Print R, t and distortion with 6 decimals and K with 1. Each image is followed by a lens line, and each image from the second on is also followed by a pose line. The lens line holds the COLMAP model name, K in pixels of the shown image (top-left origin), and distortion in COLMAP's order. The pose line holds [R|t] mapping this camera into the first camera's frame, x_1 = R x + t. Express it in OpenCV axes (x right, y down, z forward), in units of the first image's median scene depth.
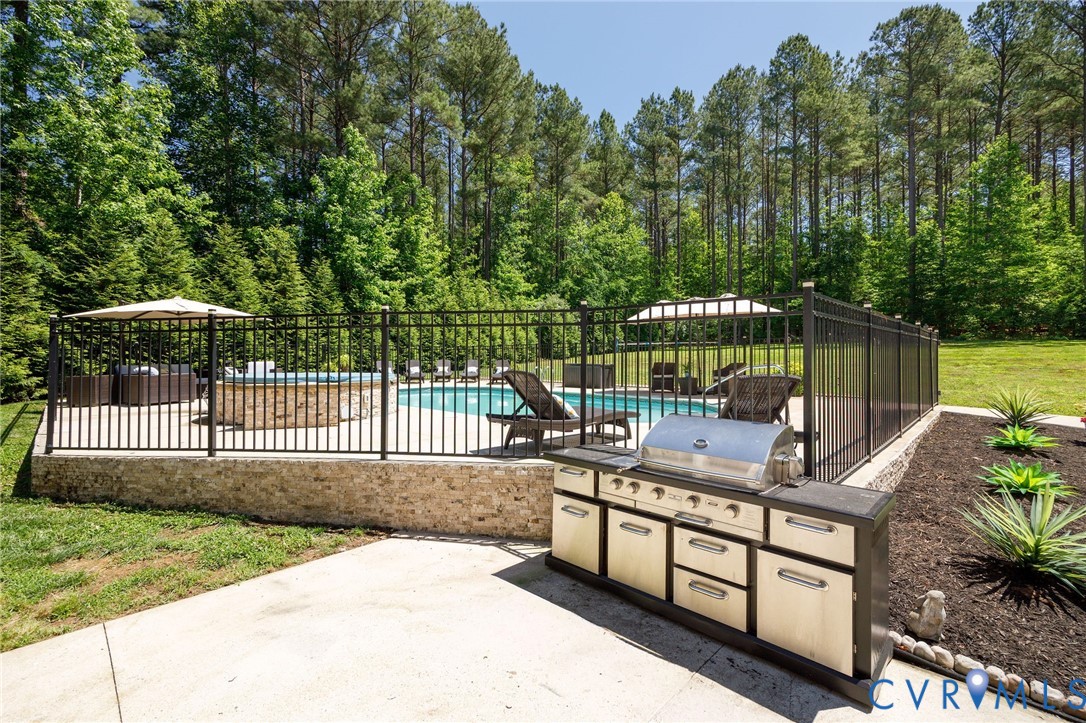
lens RADIAL K [[473.0, 0, 543.1], [0, 473.0, 352.2], [0, 0, 1]] dist [0.000919, -0.000316]
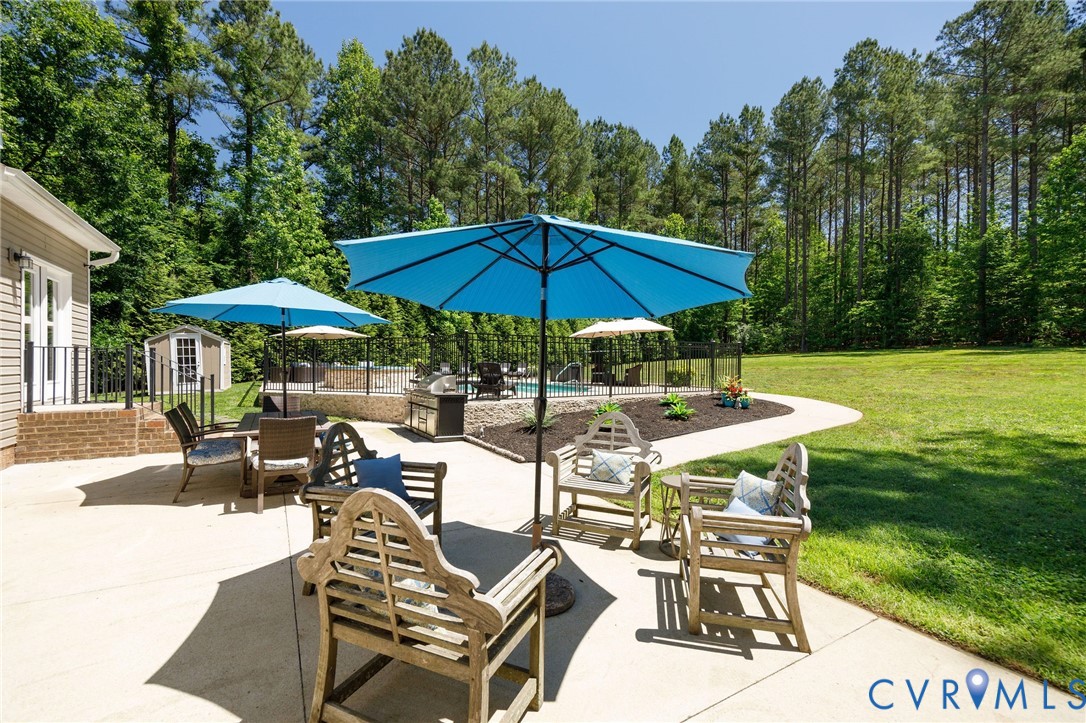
lens RADIAL K [[454.3, 0, 531.6], [0, 454.3, 370.3], [0, 0, 1]] dist [0.001466, -0.000221]
pose [[0.962275, 0.011545, -0.271833, 0.222500], [-0.005496, 0.999720, 0.023005, 0.006297], [0.272022, -0.020643, 0.962070, -0.211618]]
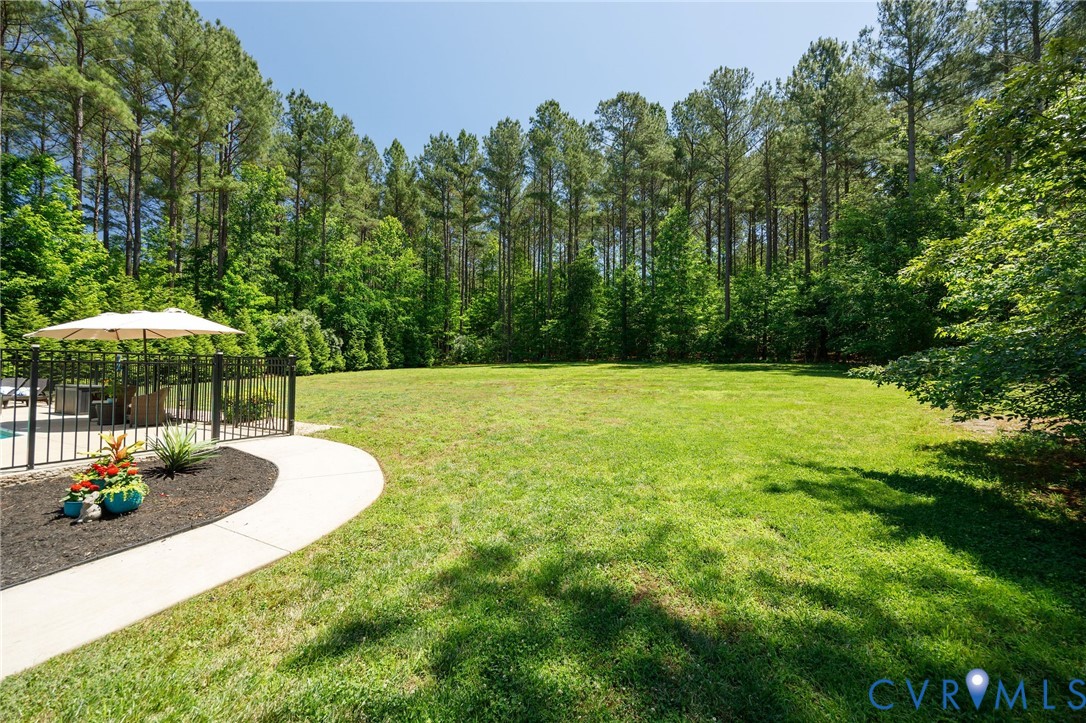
lens RADIAL K [[418.9, 0, 543.0], [0, 418.9, 361.5], [0, 0, 1]] dist [-0.000556, -0.000143]
pose [[0.958943, 0.016877, 0.283096, 0.401017], [-0.013000, 0.999794, -0.015569, -0.009845], [-0.283300, 0.011250, 0.958965, 0.027452]]
